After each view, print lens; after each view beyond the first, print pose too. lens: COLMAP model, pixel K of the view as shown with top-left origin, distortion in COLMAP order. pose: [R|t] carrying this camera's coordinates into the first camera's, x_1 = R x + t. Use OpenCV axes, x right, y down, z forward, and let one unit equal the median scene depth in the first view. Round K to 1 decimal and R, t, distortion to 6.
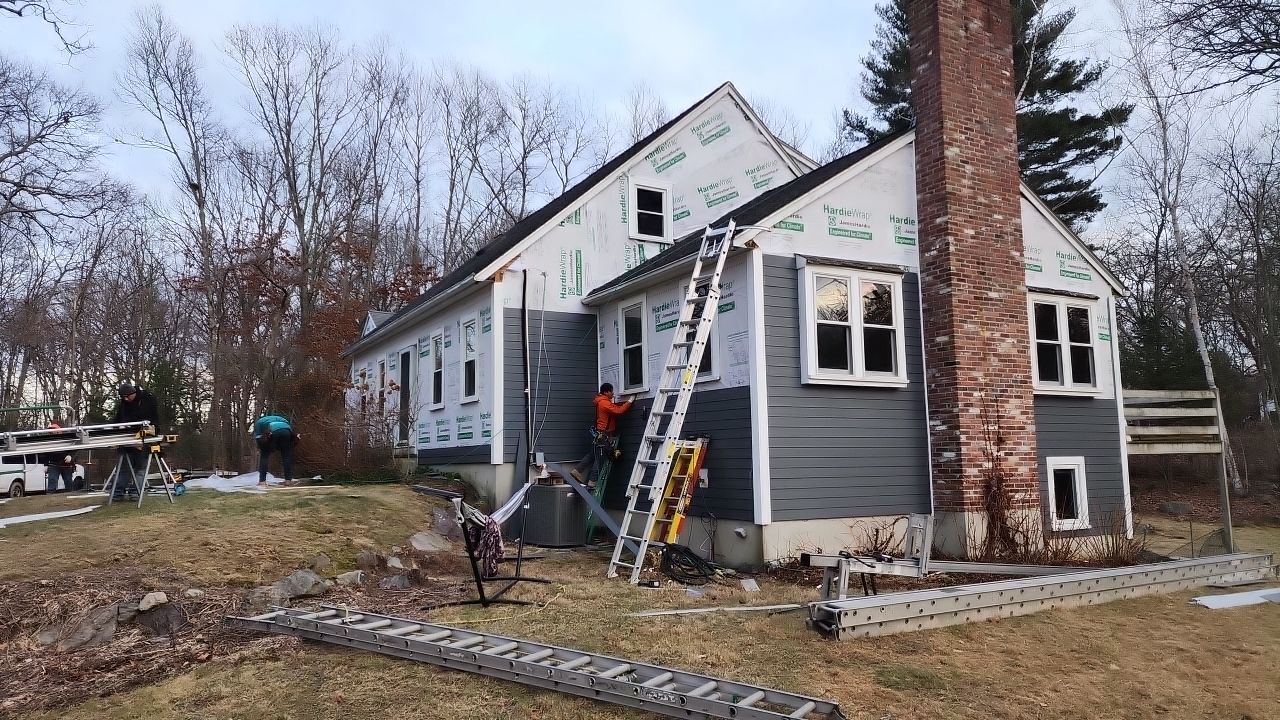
lens RADIAL K [[839.5, 0, 635.5], [0, 839.5, 369.8], [0, 0, 1]] dist [0.101870, -0.090881]
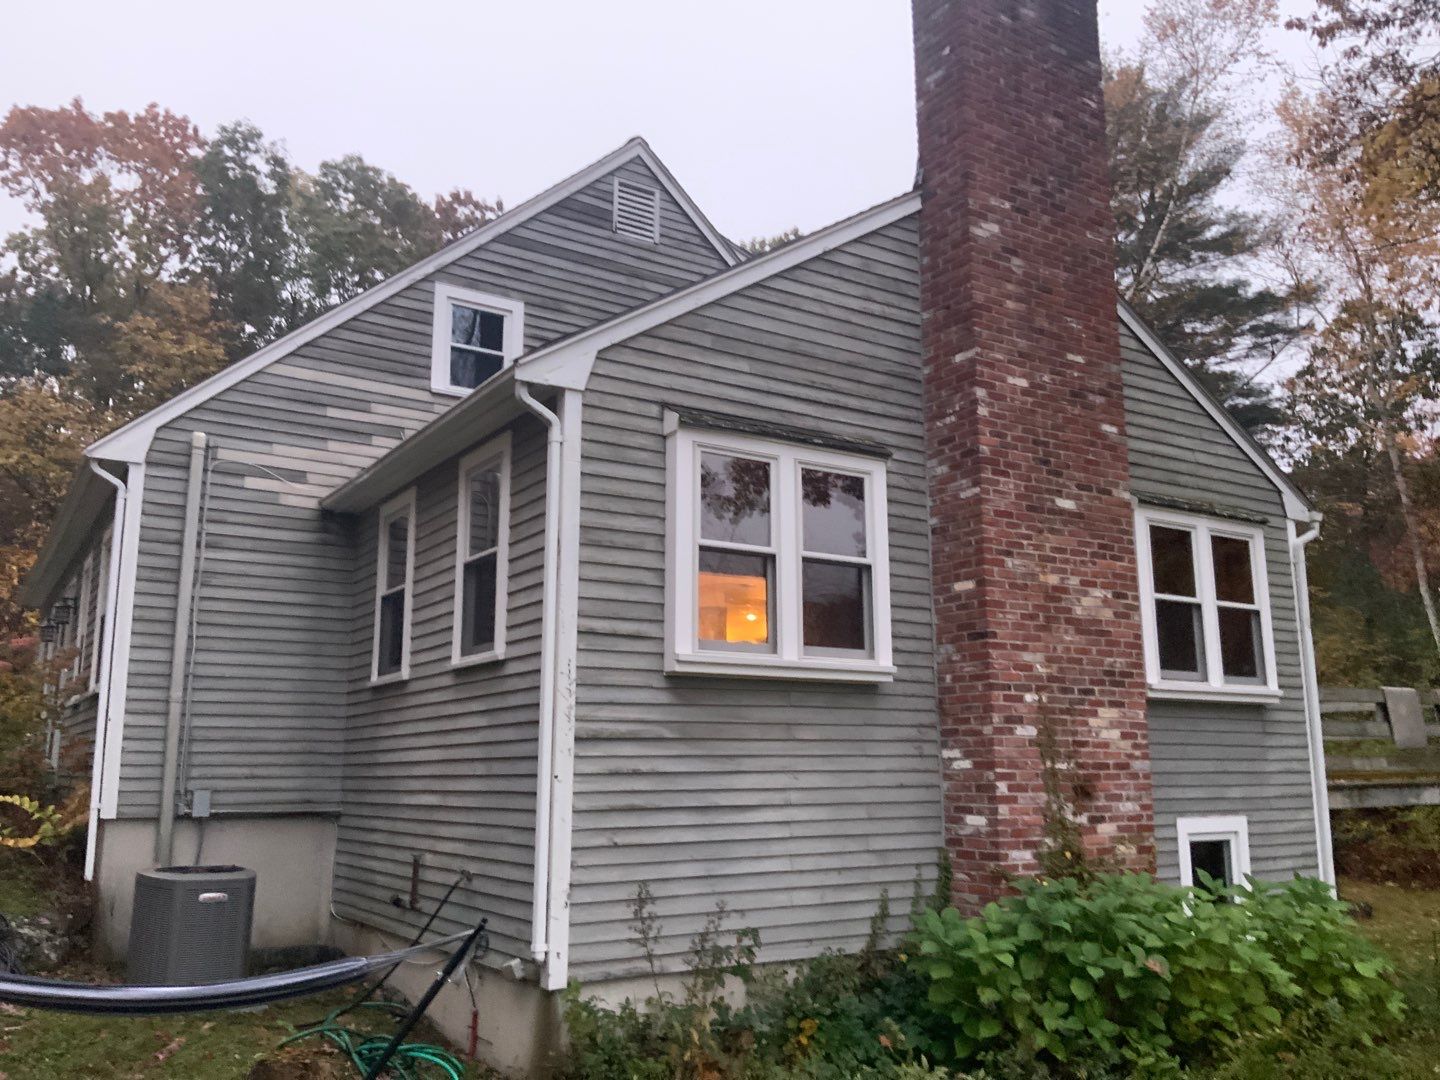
lens RADIAL K [[1170.3, 0, 720.0], [0, 1170.3, 540.0], [0, 0, 1]] dist [0.133450, -0.255036]
pose [[0.998754, 0.021418, 0.045082, 0.179202], [-0.017606, 0.996369, -0.083305, -0.002766], [-0.046702, 0.082408, 0.995504, 0.298814]]
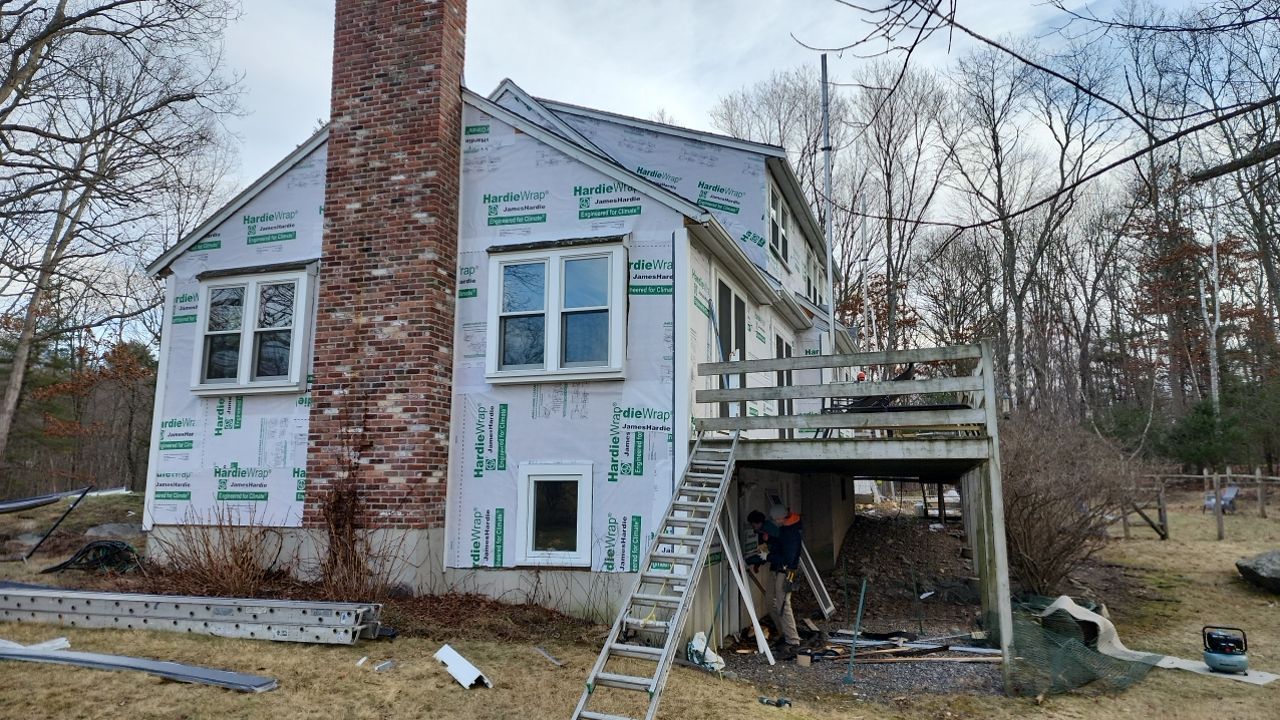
lens RADIAL K [[857.4, 0, 693.4], [0, 857.4, 358.0], [0, 0, 1]] dist [0.109803, -0.104241]
pose [[0.664342, -0.098912, -0.740855, 1.261750], [0.066520, 0.995096, -0.073205, 0.080464], [0.744462, -0.000648, 0.667664, 0.661079]]
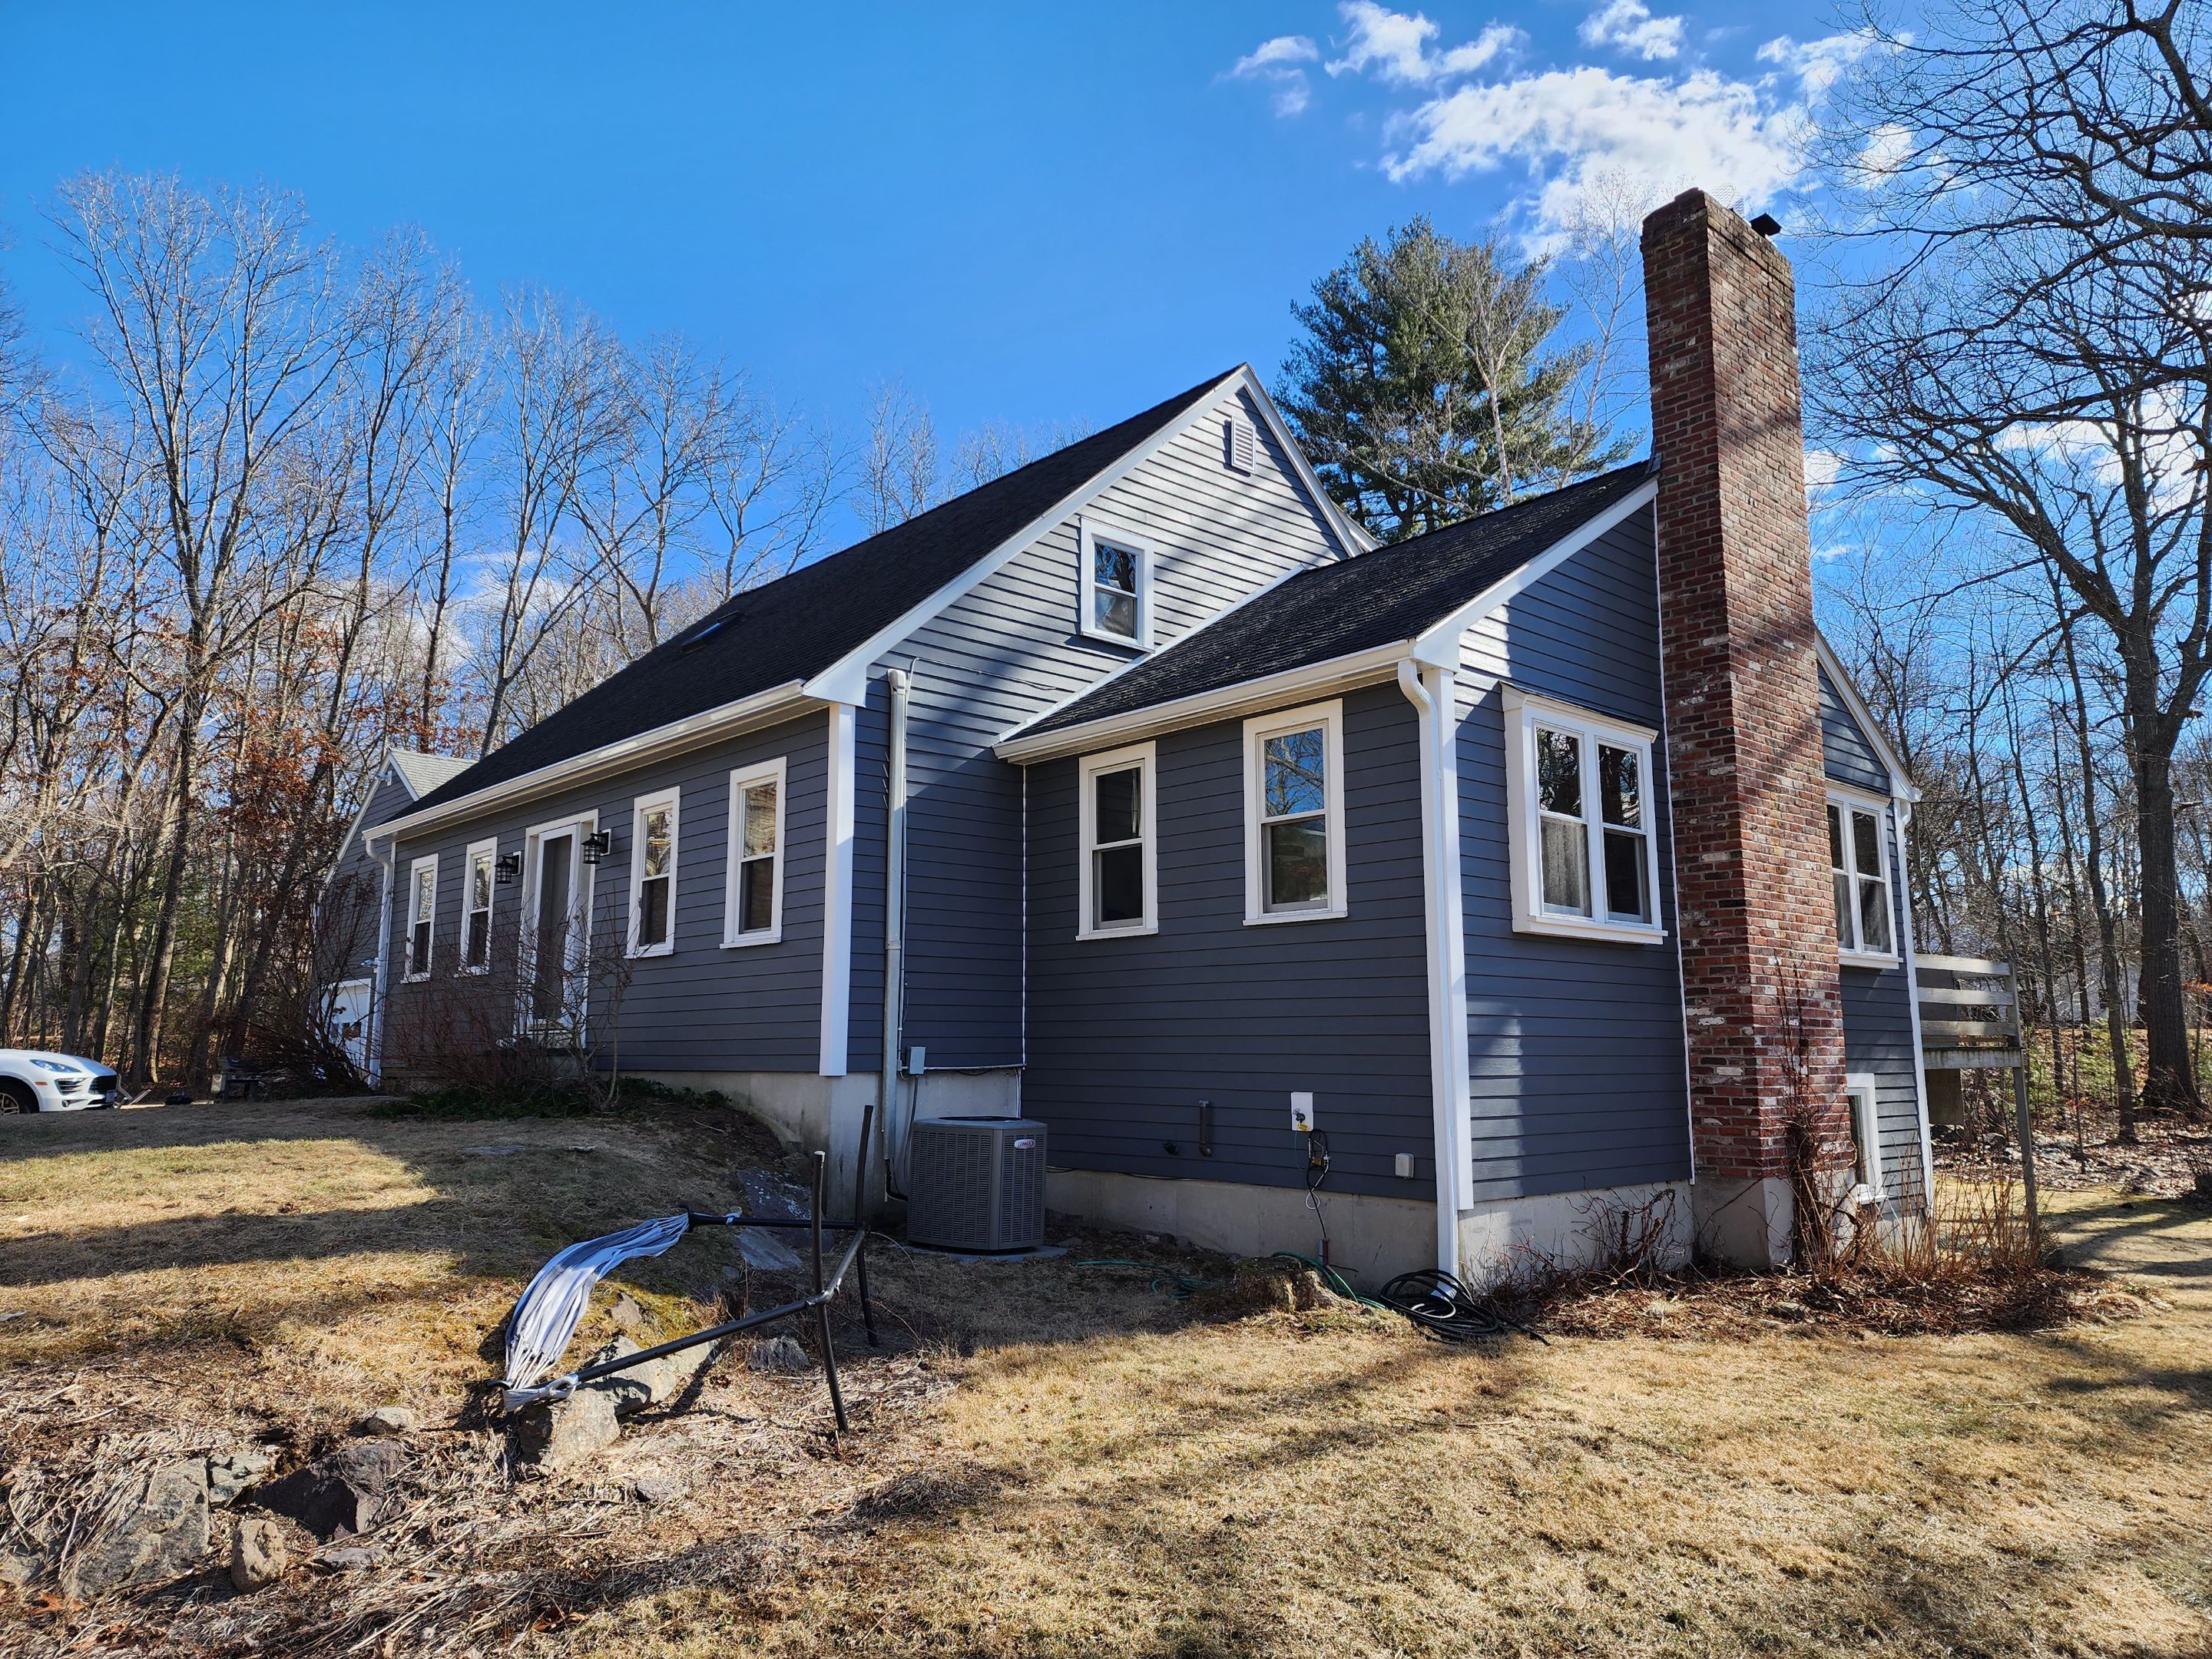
lens RADIAL K [[1451.5, 0, 1131.1], [0, 1451.5, 837.0], [0, 0, 1]] dist [0.080581, -0.042273]
pose [[0.975100, 0.045917, 0.216961, -0.206783], [-0.037603, 0.998397, -0.042293, 0.004611], [-0.218555, 0.033081, 0.975264, 0.156900]]
